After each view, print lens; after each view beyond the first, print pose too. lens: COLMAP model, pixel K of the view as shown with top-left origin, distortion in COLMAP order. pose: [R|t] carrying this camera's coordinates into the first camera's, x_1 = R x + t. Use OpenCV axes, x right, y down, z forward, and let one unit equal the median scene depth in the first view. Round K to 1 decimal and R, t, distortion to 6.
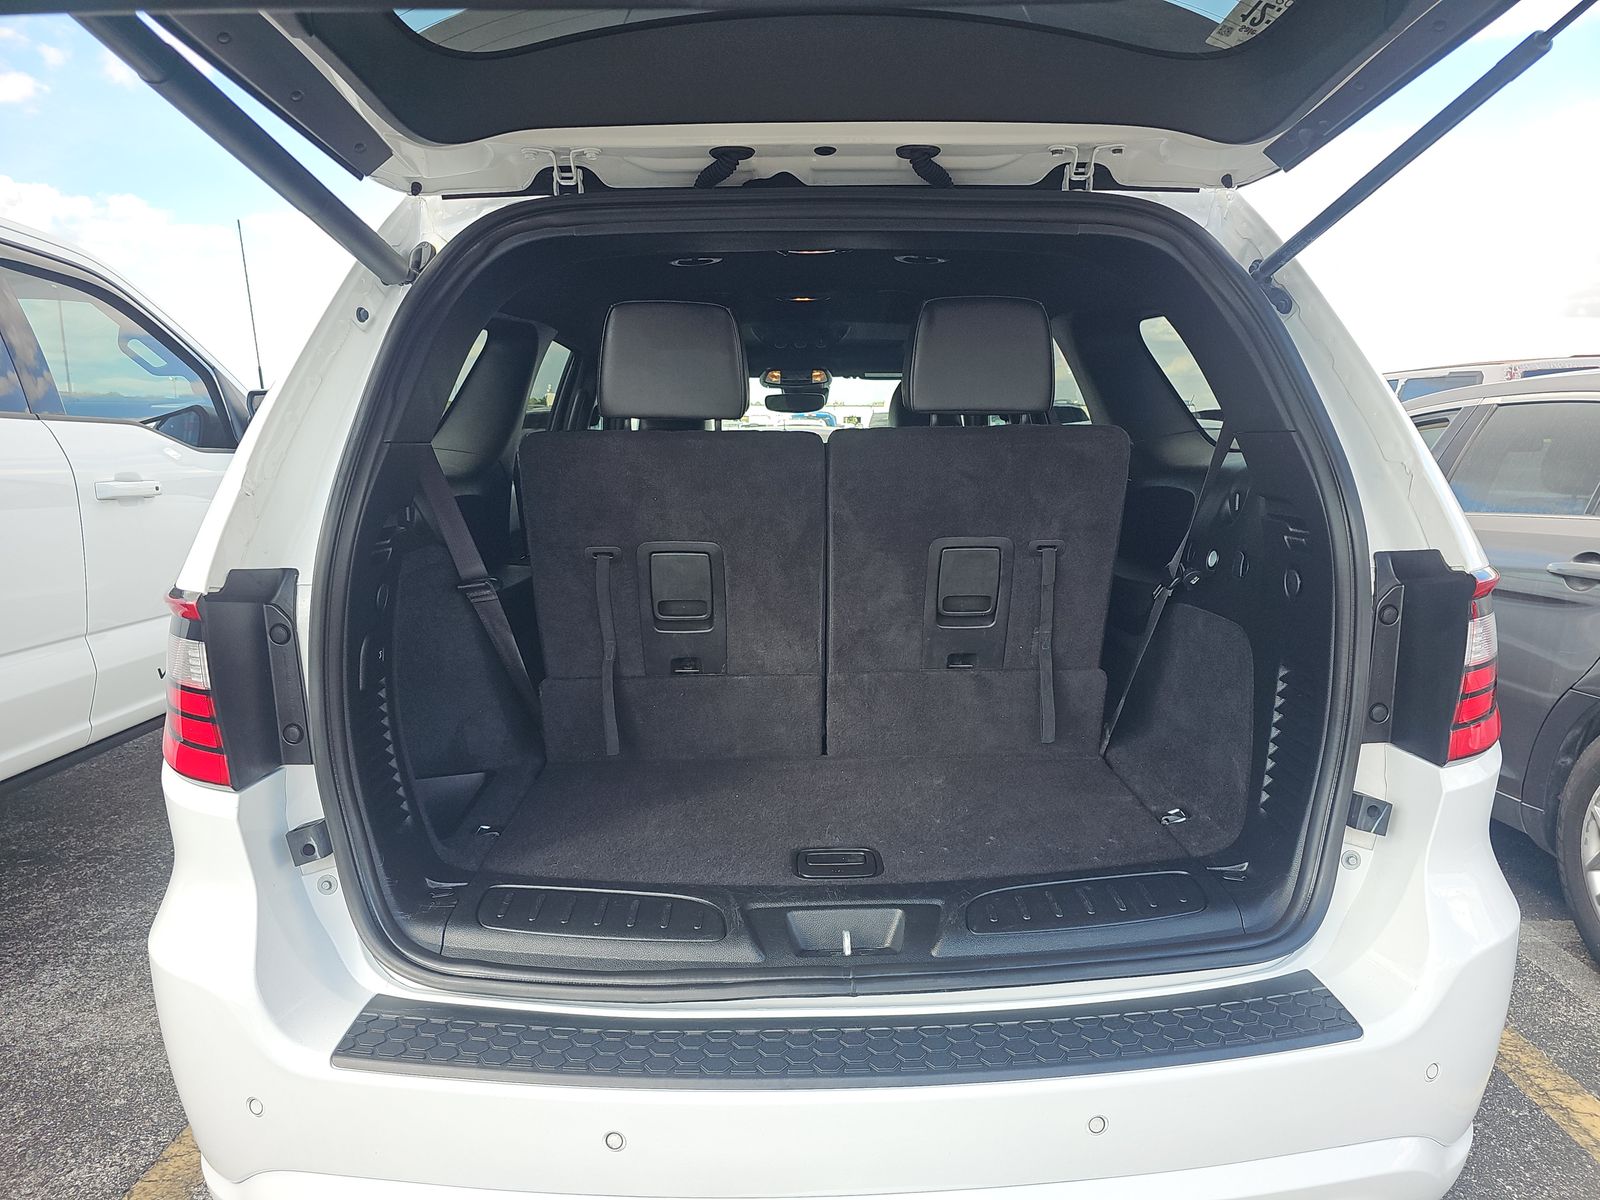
lens RADIAL K [[1055.0, 0, 805.5], [0, 1055.0, 579.3], [0, 0, 1]] dist [0.047616, -0.041773]
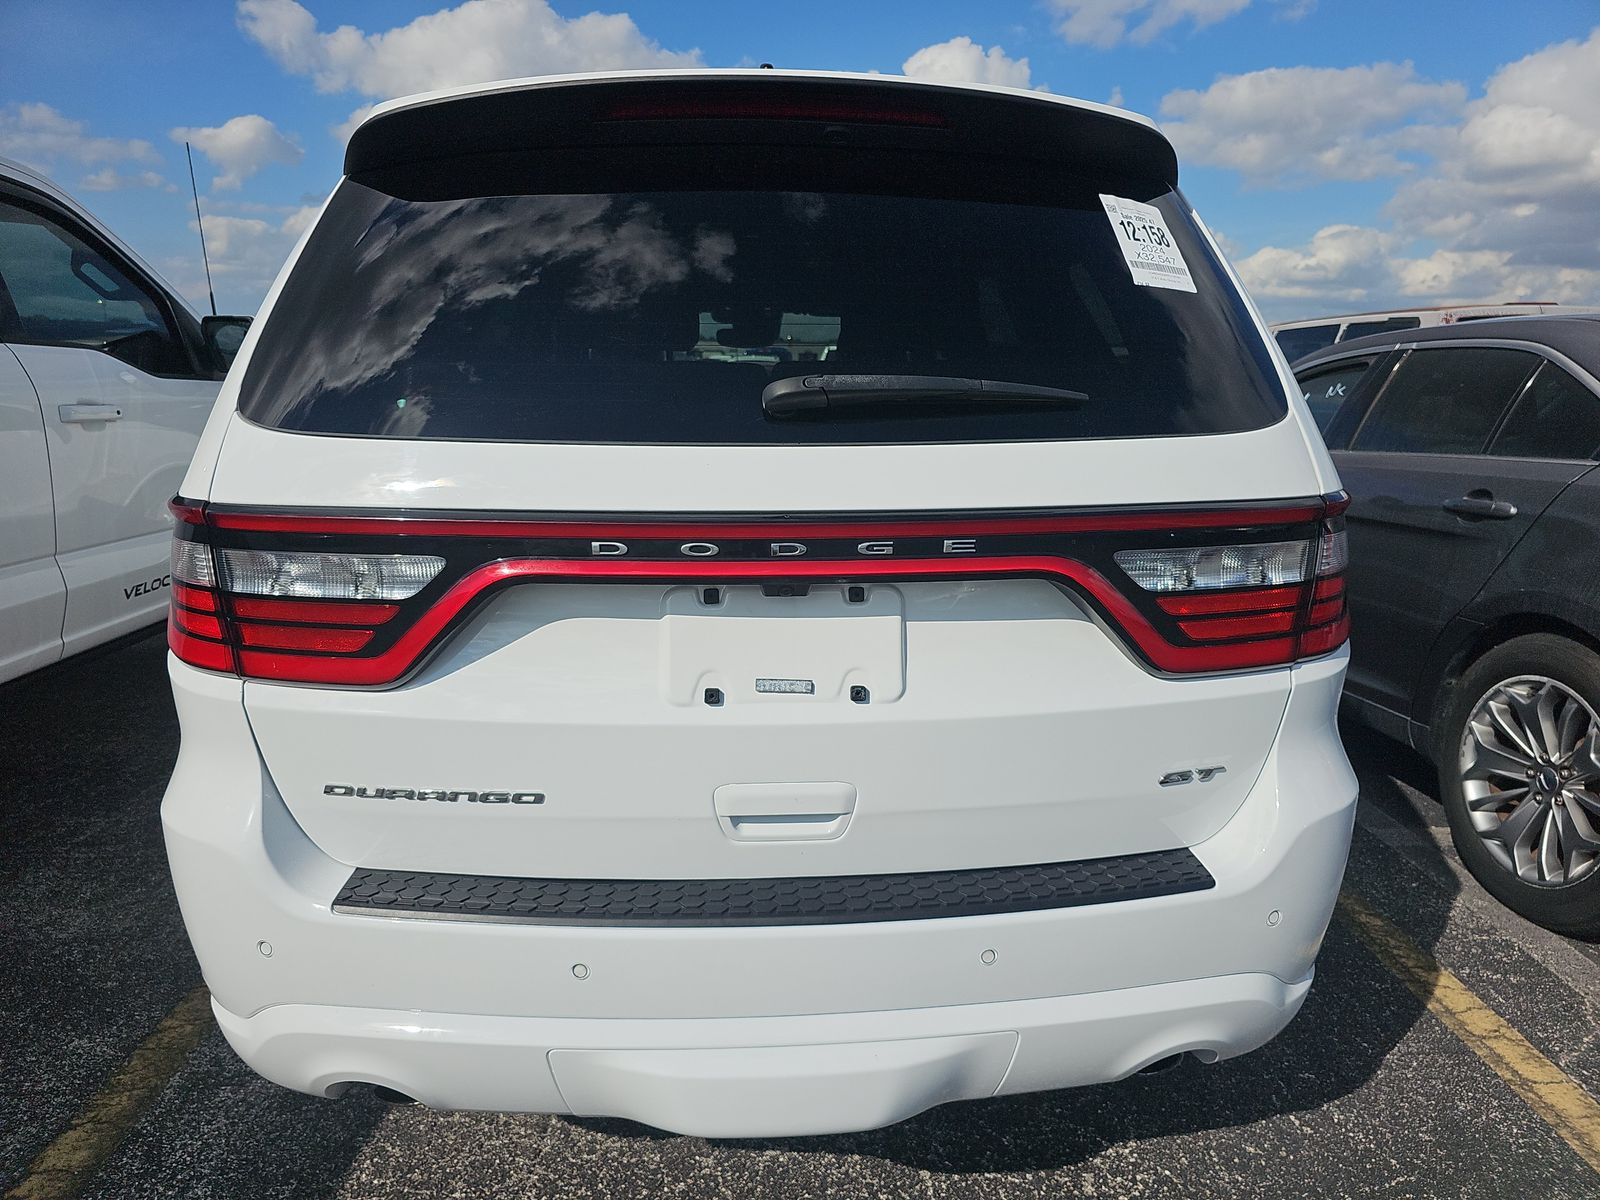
lens RADIAL K [[1050.1, 0, 794.2], [0, 1050.1, 591.7], [0, 0, 1]] dist [0.056045, -0.054903]
pose [[0.999397, 0.007938, 0.033810, 0.006008], [-0.010276, 0.997526, 0.069539, 0.011271], [-0.033175, -0.069845, 0.997006, -0.060824]]
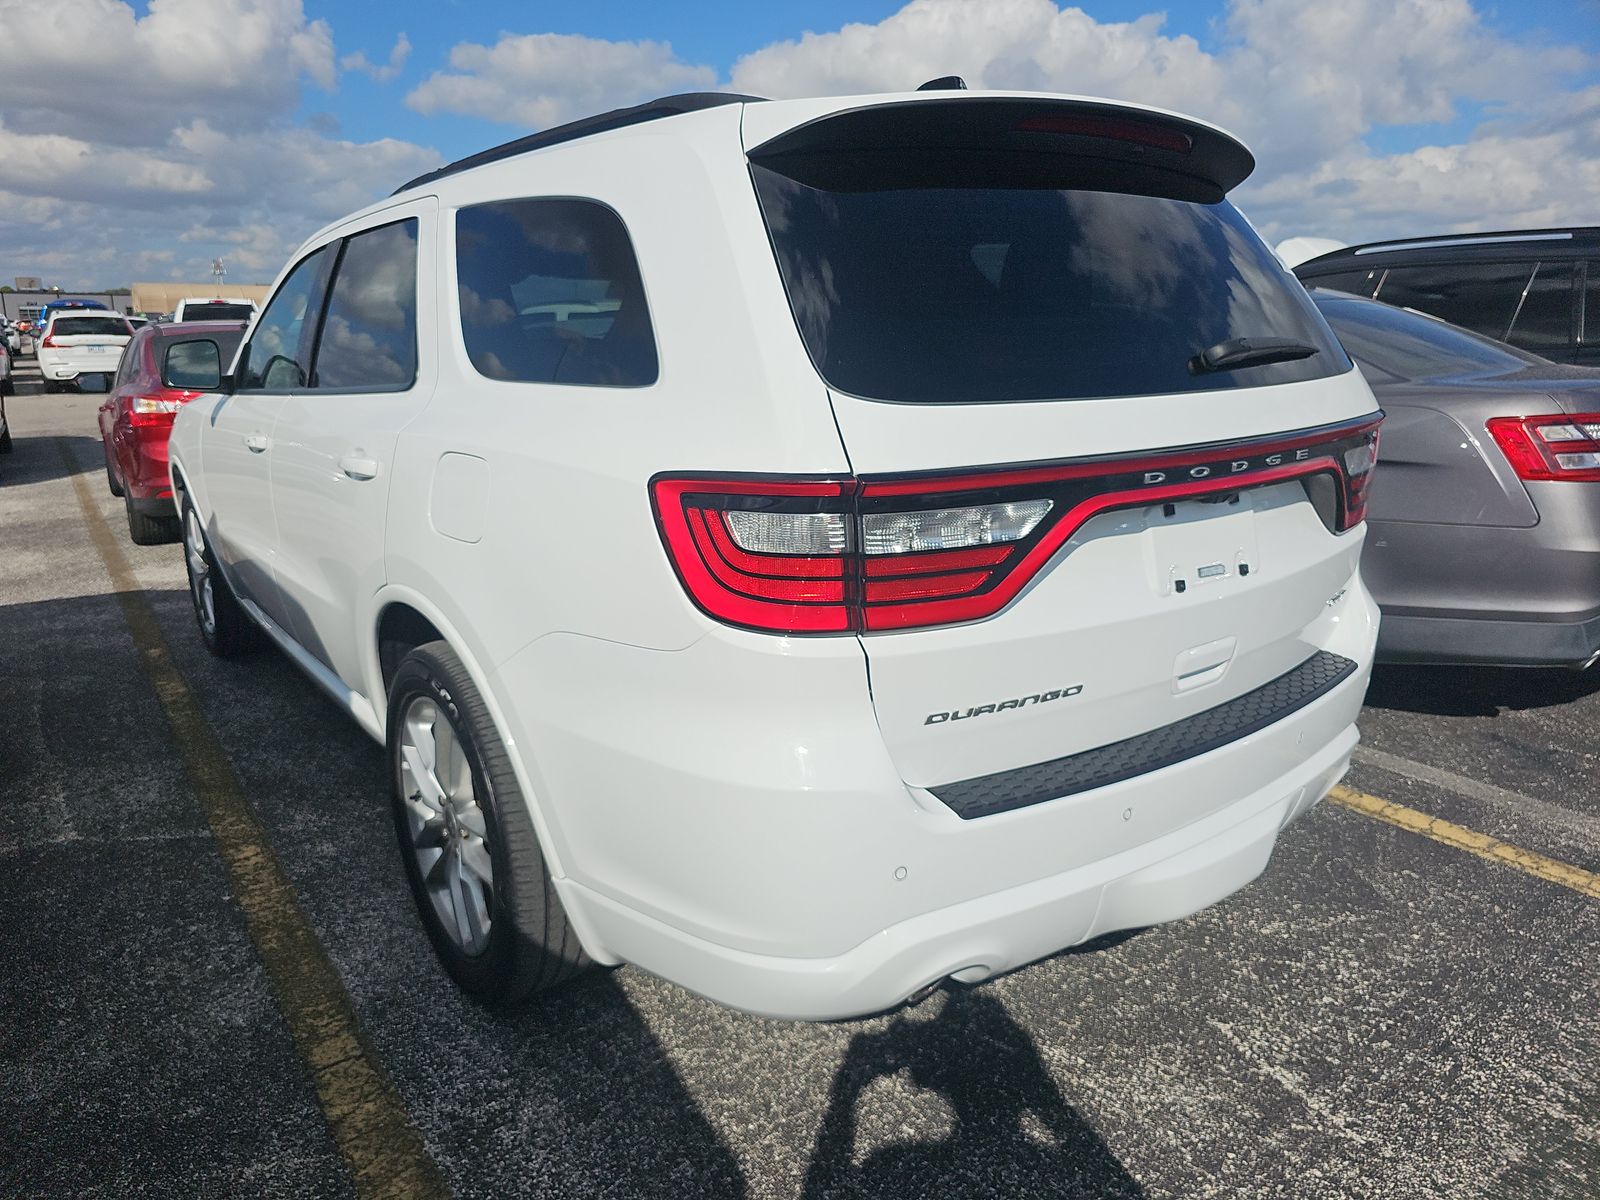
lens RADIAL K [[1055.0, 0, 805.5], [0, 1055.0, 579.3], [0, 0, 1]] dist [0.047616, -0.041773]
pose [[0.823314, -0.131519, 0.552138, -0.560353], [0.079413, 0.989907, 0.117380, -0.004096], [-0.562003, -0.052794, 0.825449, 0.016317]]
